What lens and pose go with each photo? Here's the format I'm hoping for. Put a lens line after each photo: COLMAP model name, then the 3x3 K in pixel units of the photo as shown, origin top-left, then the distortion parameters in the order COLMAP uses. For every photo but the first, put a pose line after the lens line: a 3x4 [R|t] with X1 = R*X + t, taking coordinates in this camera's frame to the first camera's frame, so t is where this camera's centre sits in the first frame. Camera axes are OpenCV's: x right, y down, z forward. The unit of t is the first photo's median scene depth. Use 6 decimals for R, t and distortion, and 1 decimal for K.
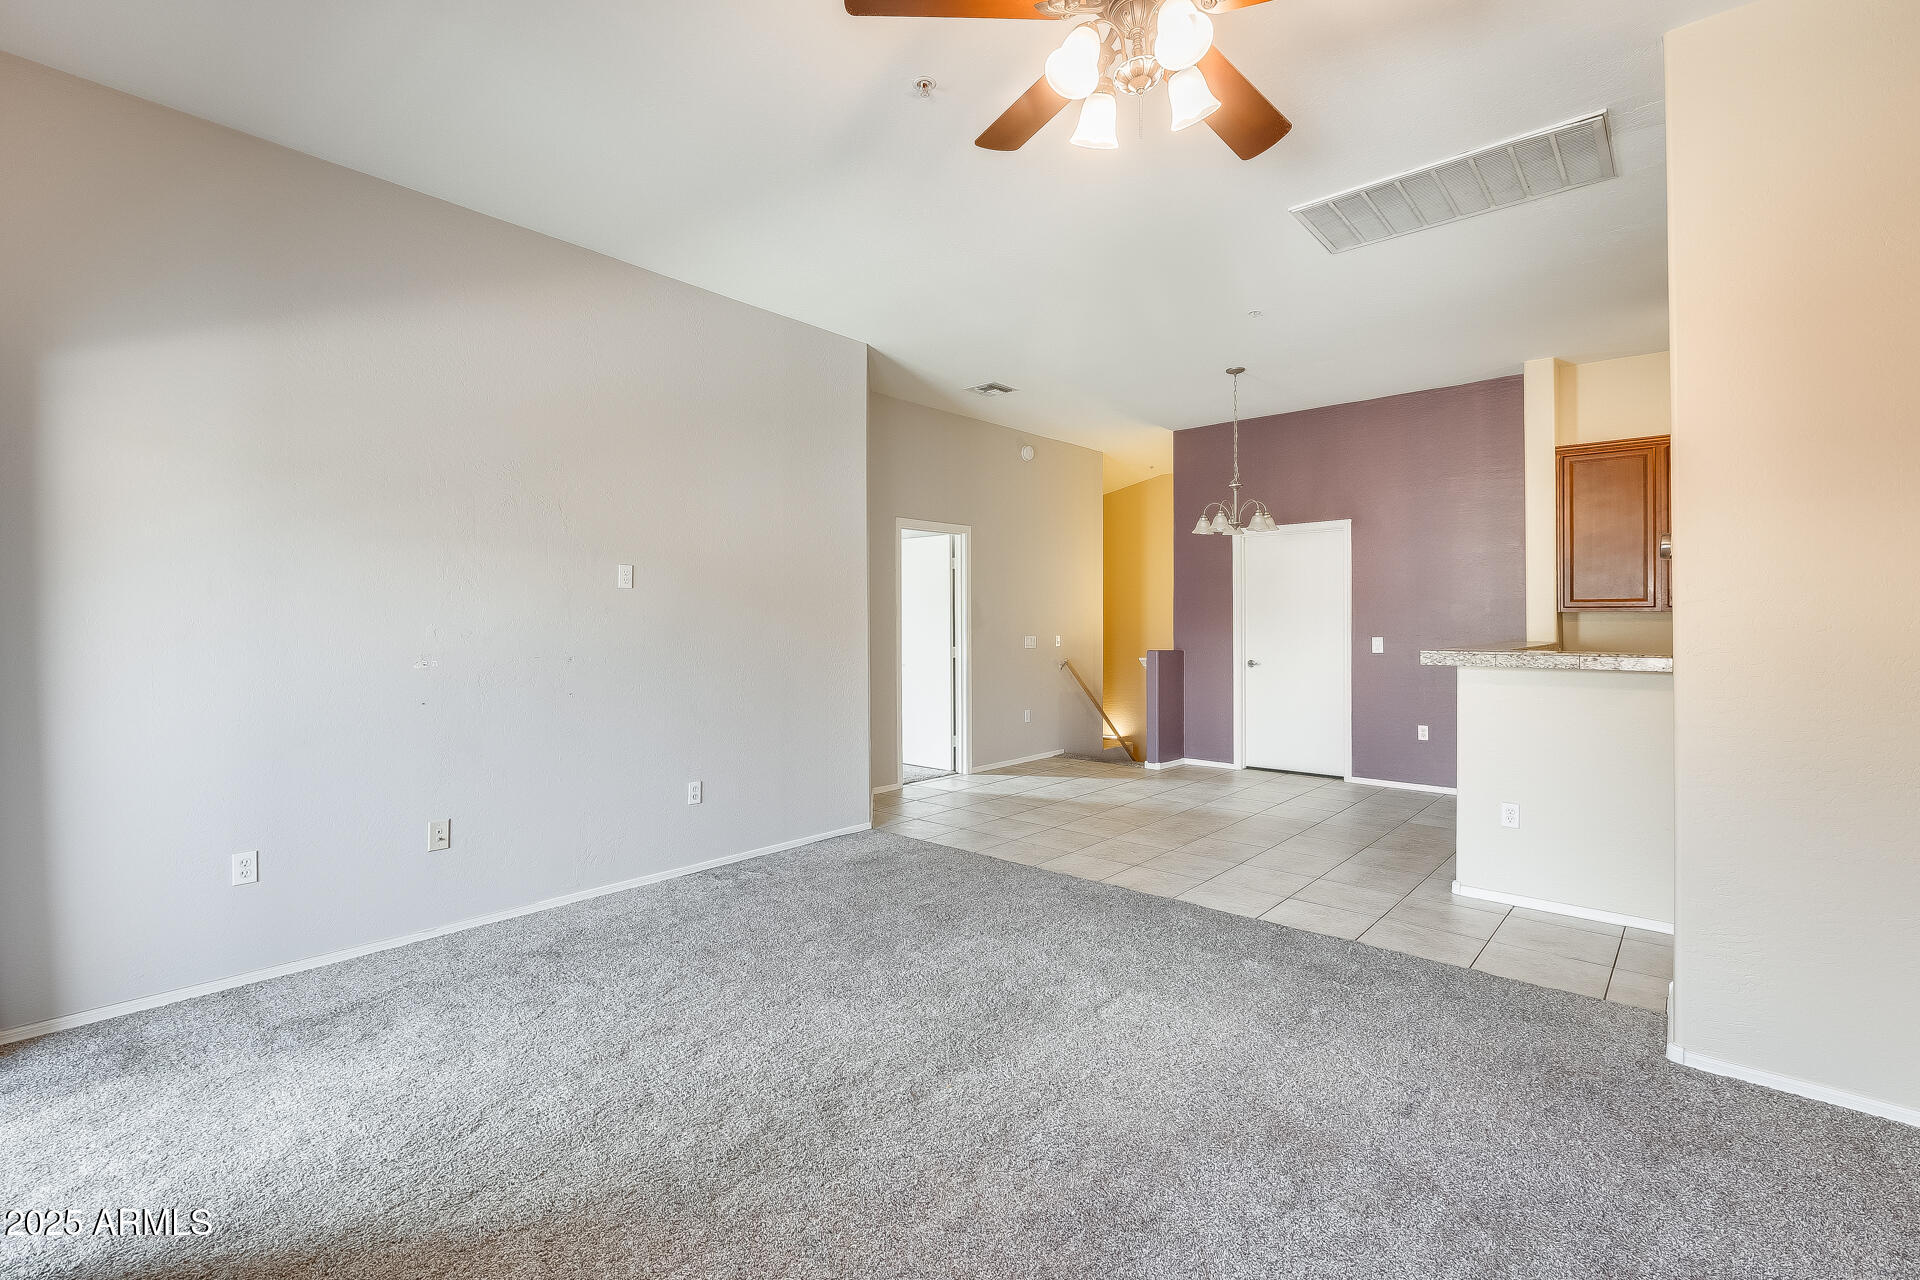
lens RADIAL K [[852.1, 0, 966.5], [0, 852.1, 624.8], [0, 0, 1]] dist [-0.001135, -0.000088]
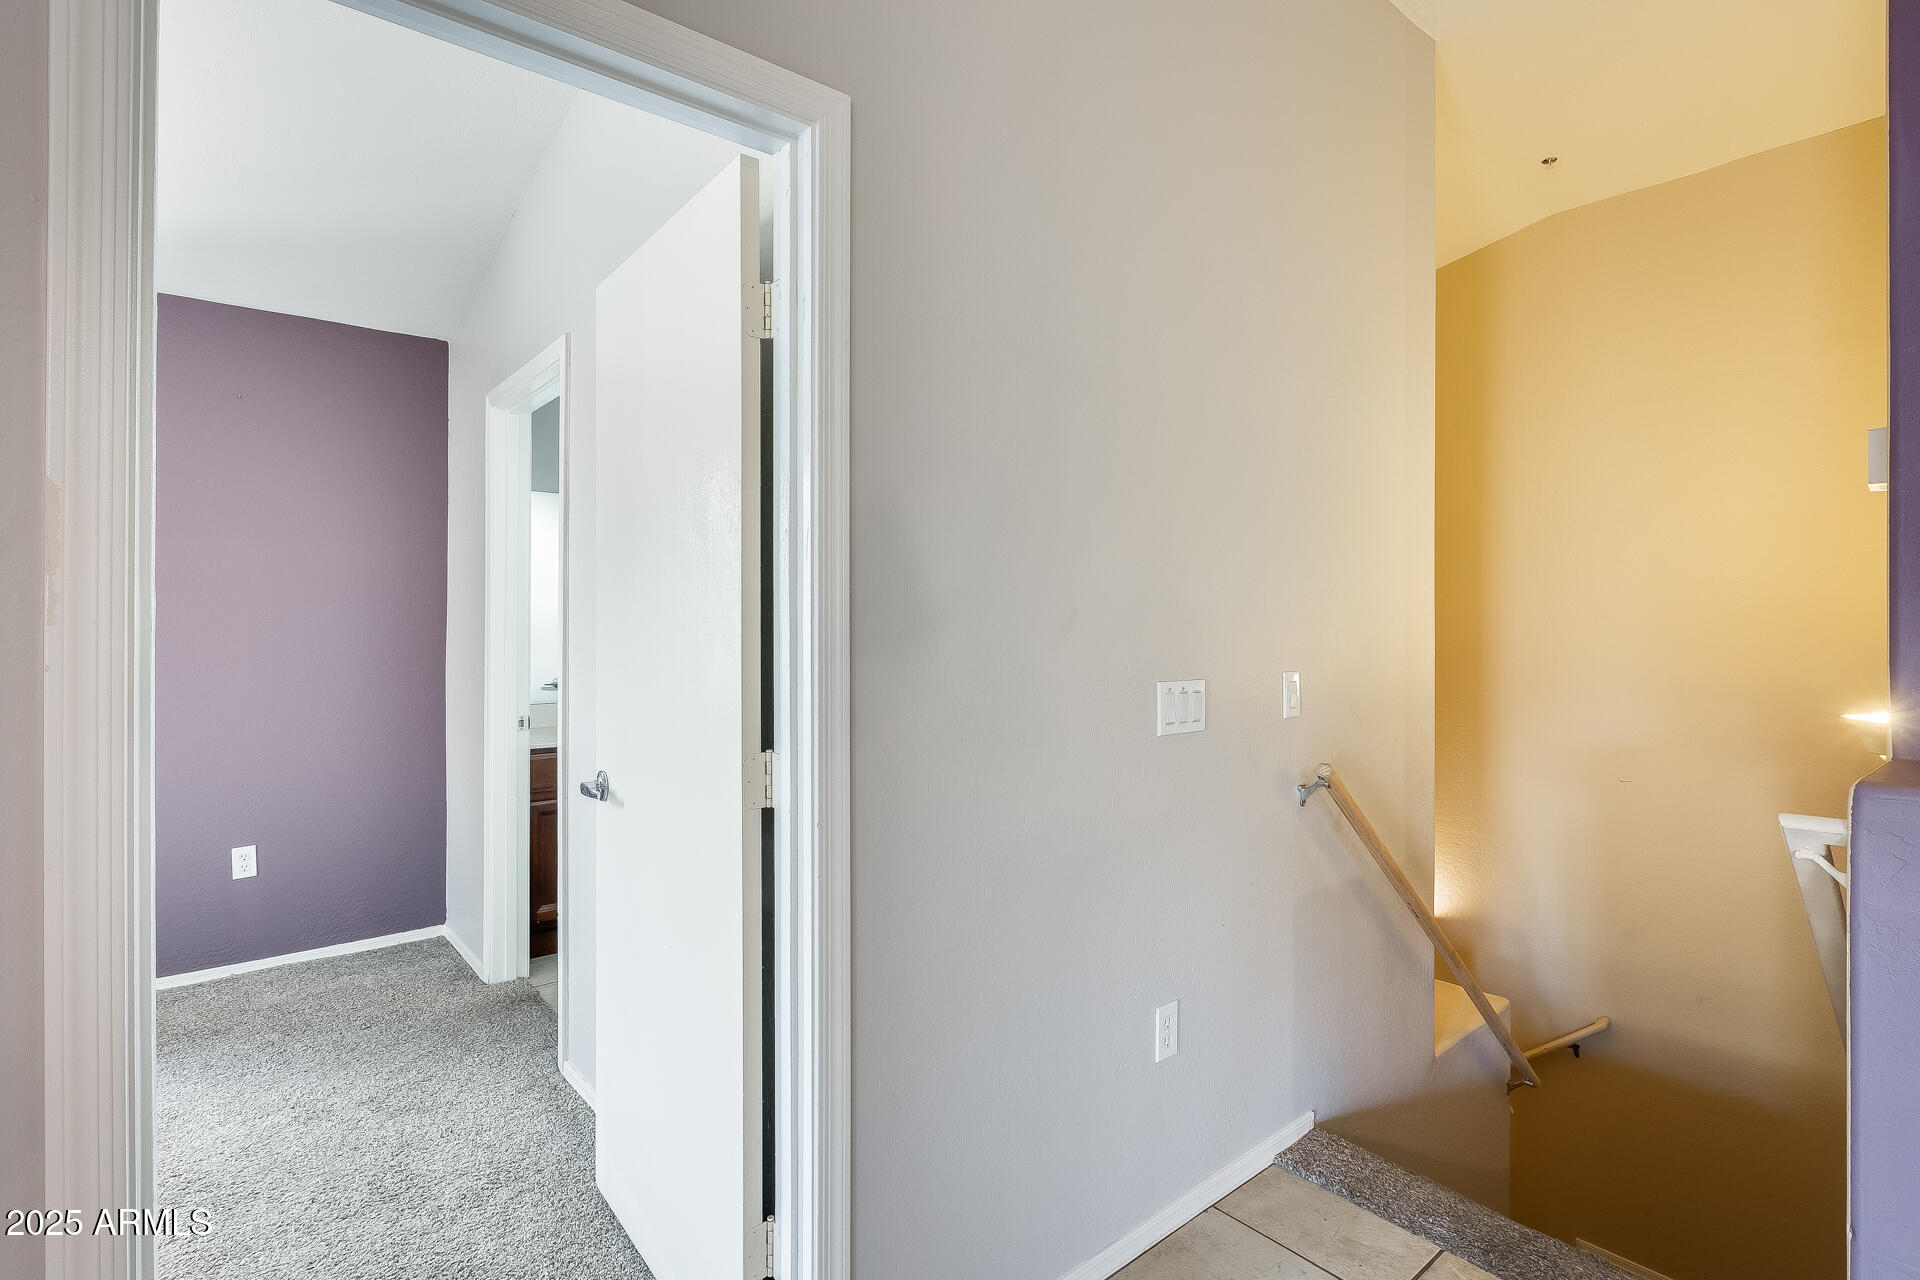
lens RADIAL K [[904.8, 0, 952.5], [0, 904.8, 615.1], [0, 0, 1]] dist [-0.004784, -0.000648]
pose [[0.986826, 0.001790, -0.161778, 0.056580], [-0.002126, 0.999996, -0.001904, -0.004202], [0.161774, 0.002223, 0.986825, 0.784699]]
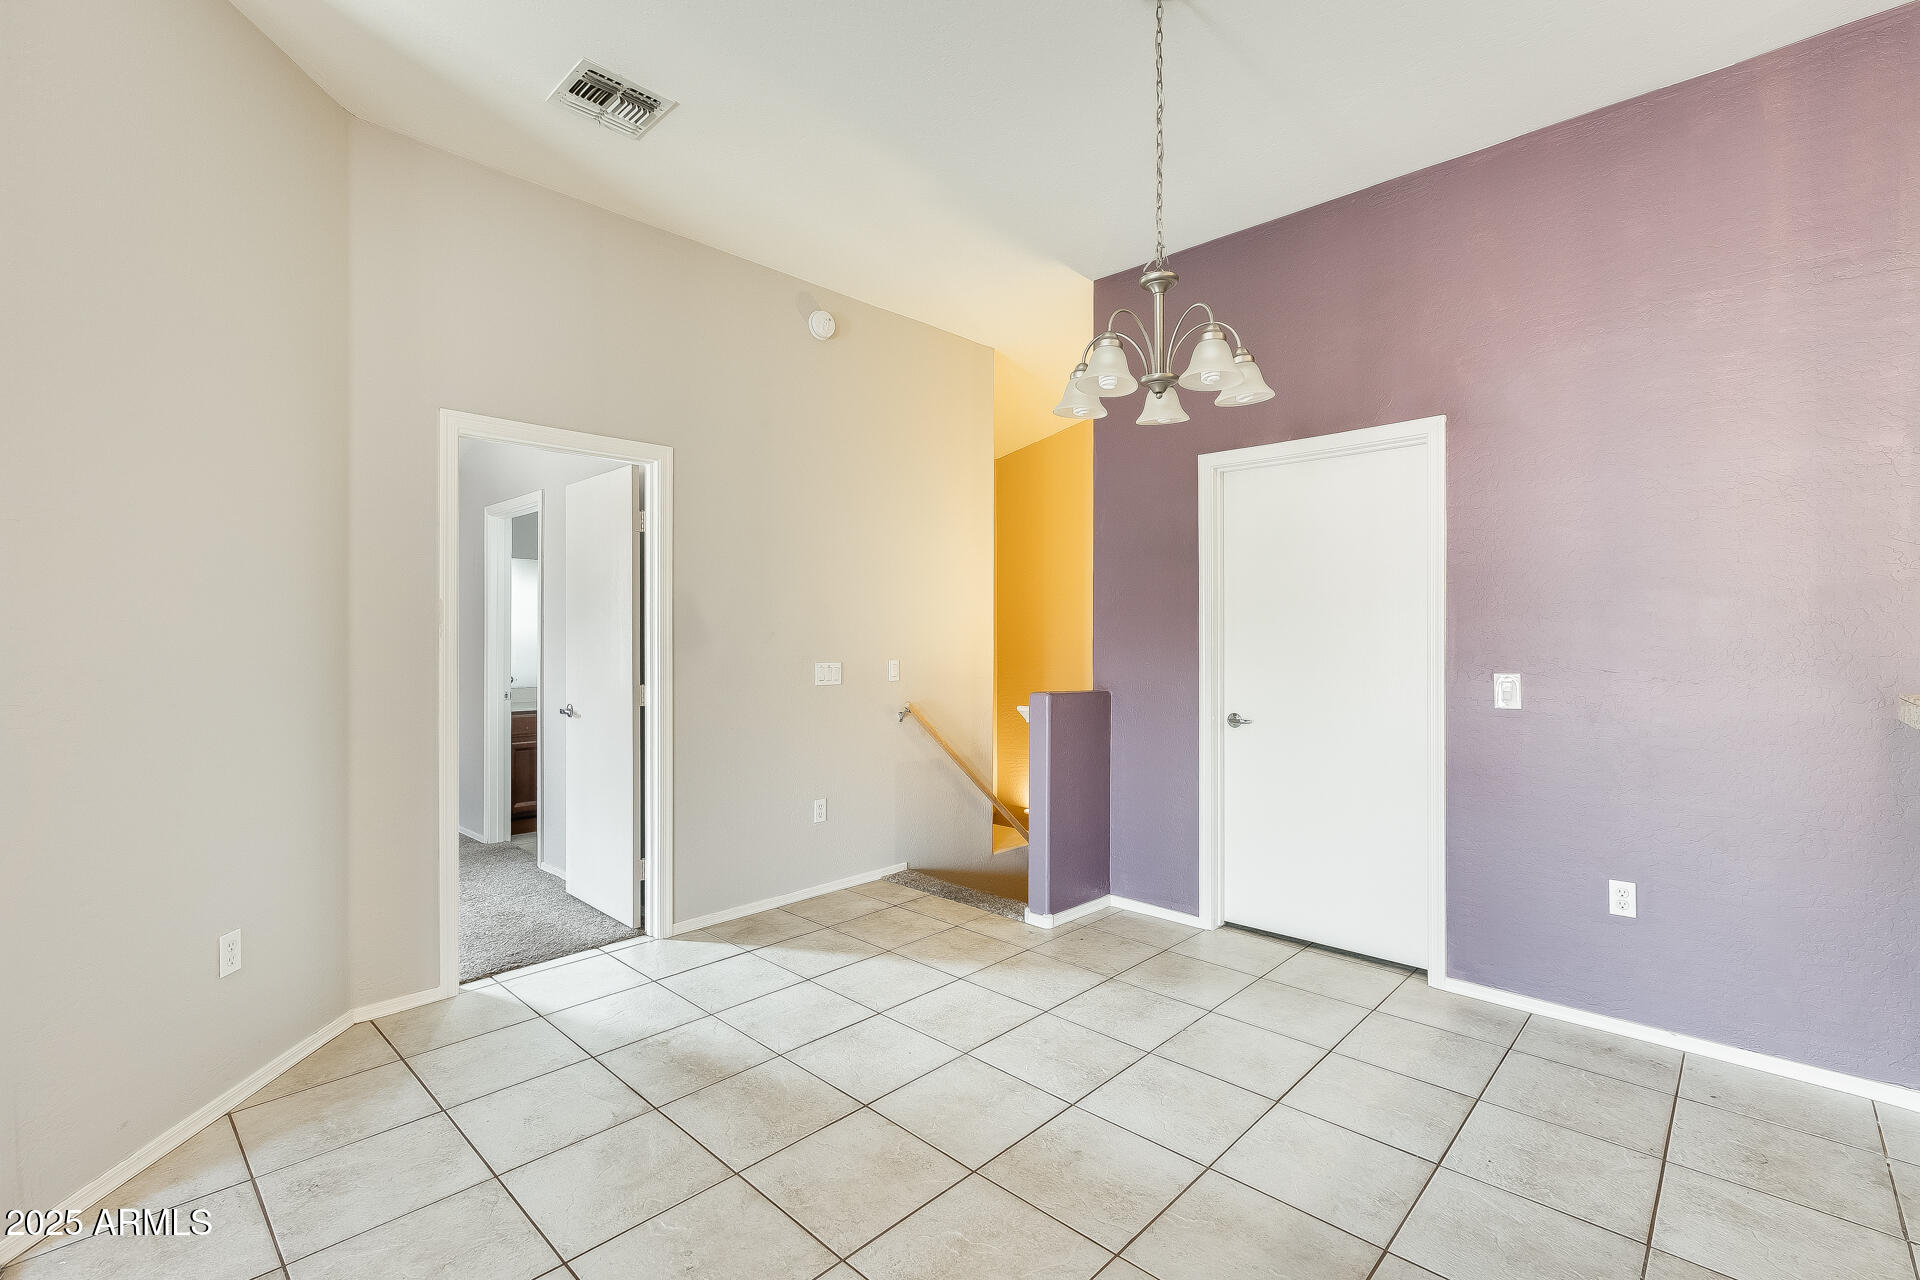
lens RADIAL K [[850.5, 0, 960.0], [0, 850.5, 640.0], [0, 0, 1]] dist [-0.001513, -0.000279]
pose [[0.999056, 0.003772, -0.043267, 0.191705], [-0.003754, 0.999993, 0.000493, -0.001940], [0.043269, -0.000330, 0.999063, 0.484617]]
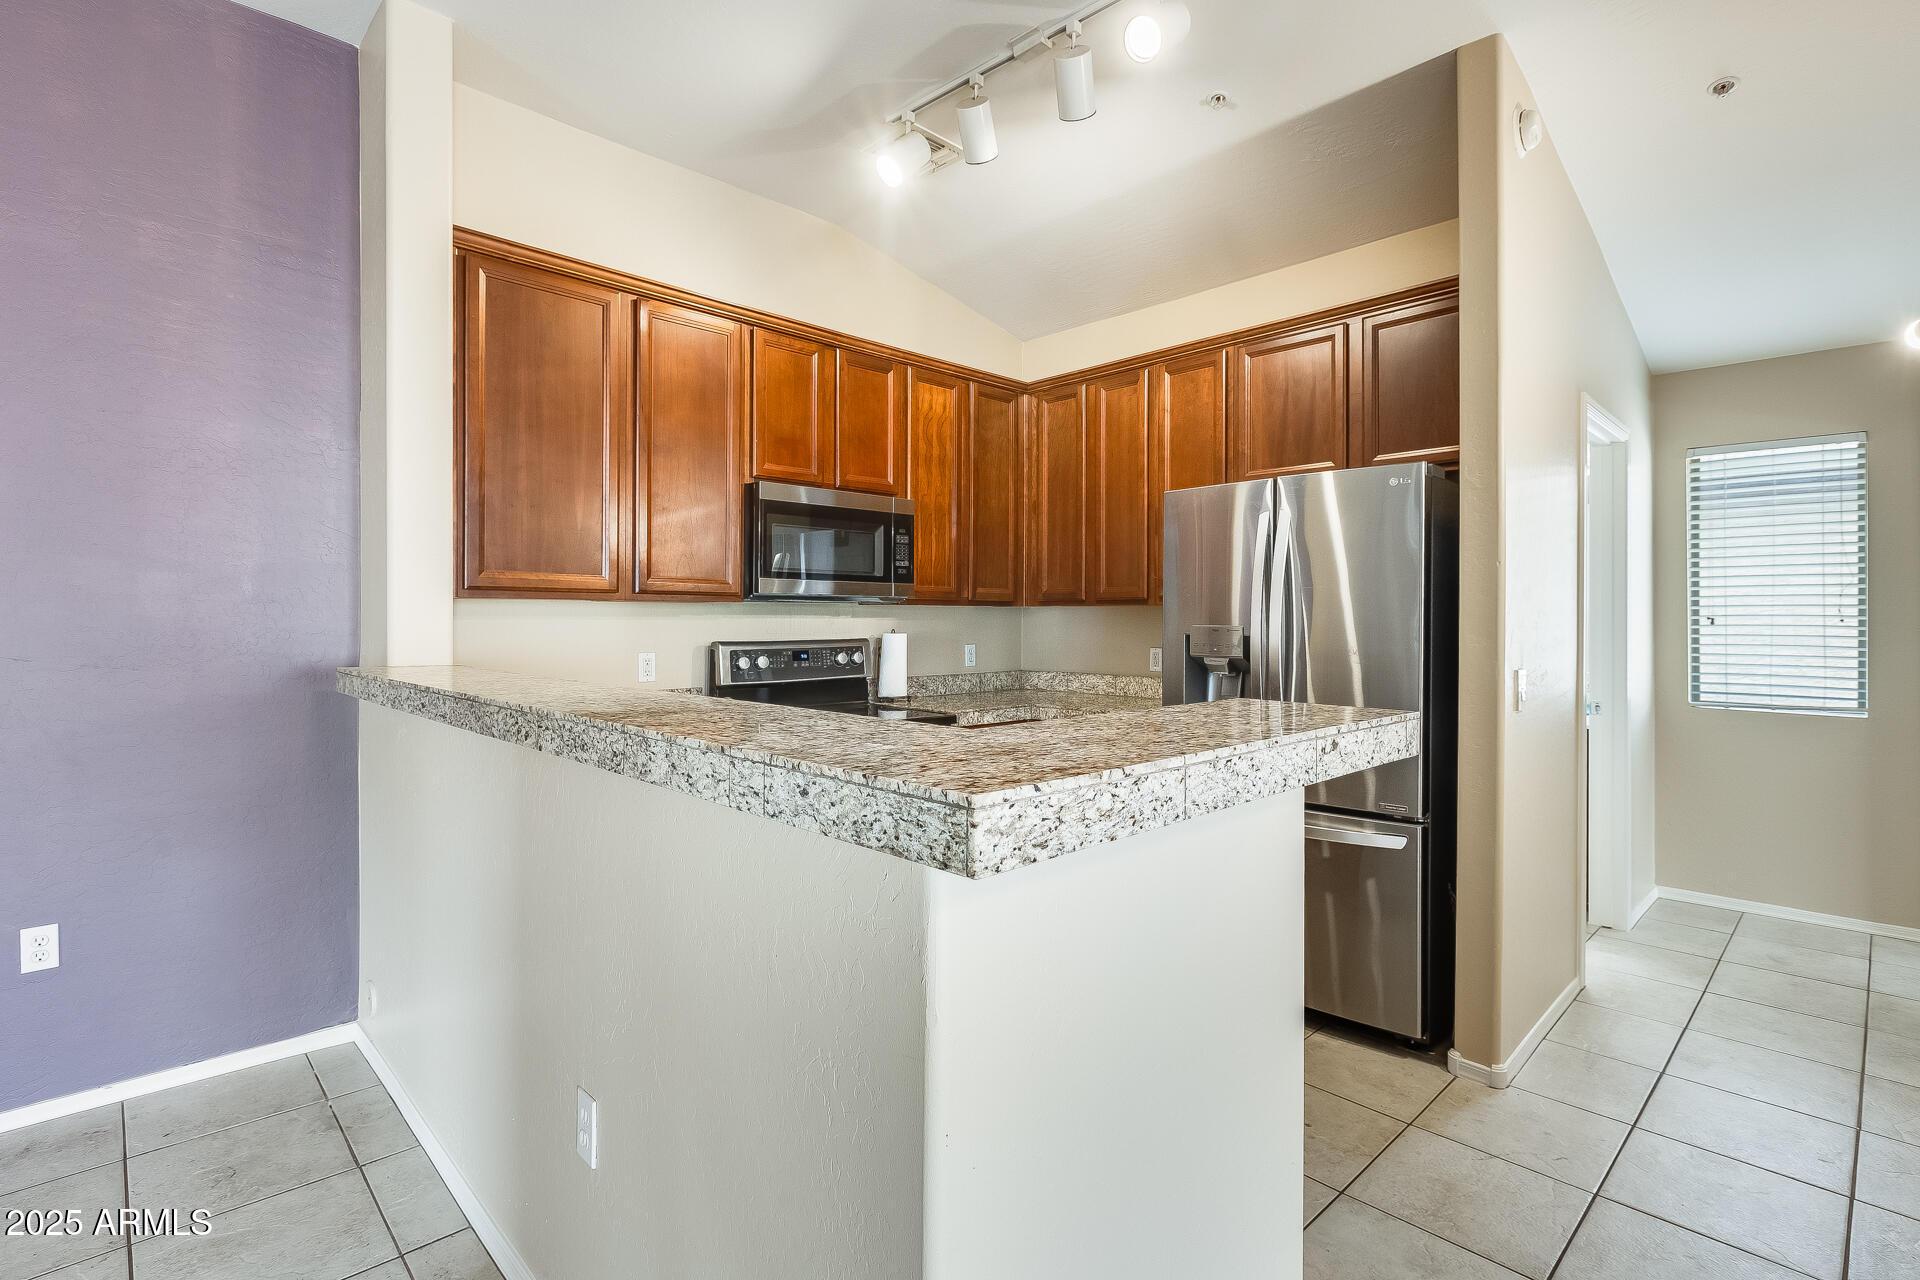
lens RADIAL K [[904.8, 0, 952.5], [0, 904.8, 615.1], [0, 0, 1]] dist [-0.004784, -0.000648]
pose [[0.097038, 0.005733, 0.995264, 0.188522], [-0.000201, 0.999984, -0.005740, -0.002246], [-0.995281, 0.000357, 0.097038, 0.527311]]
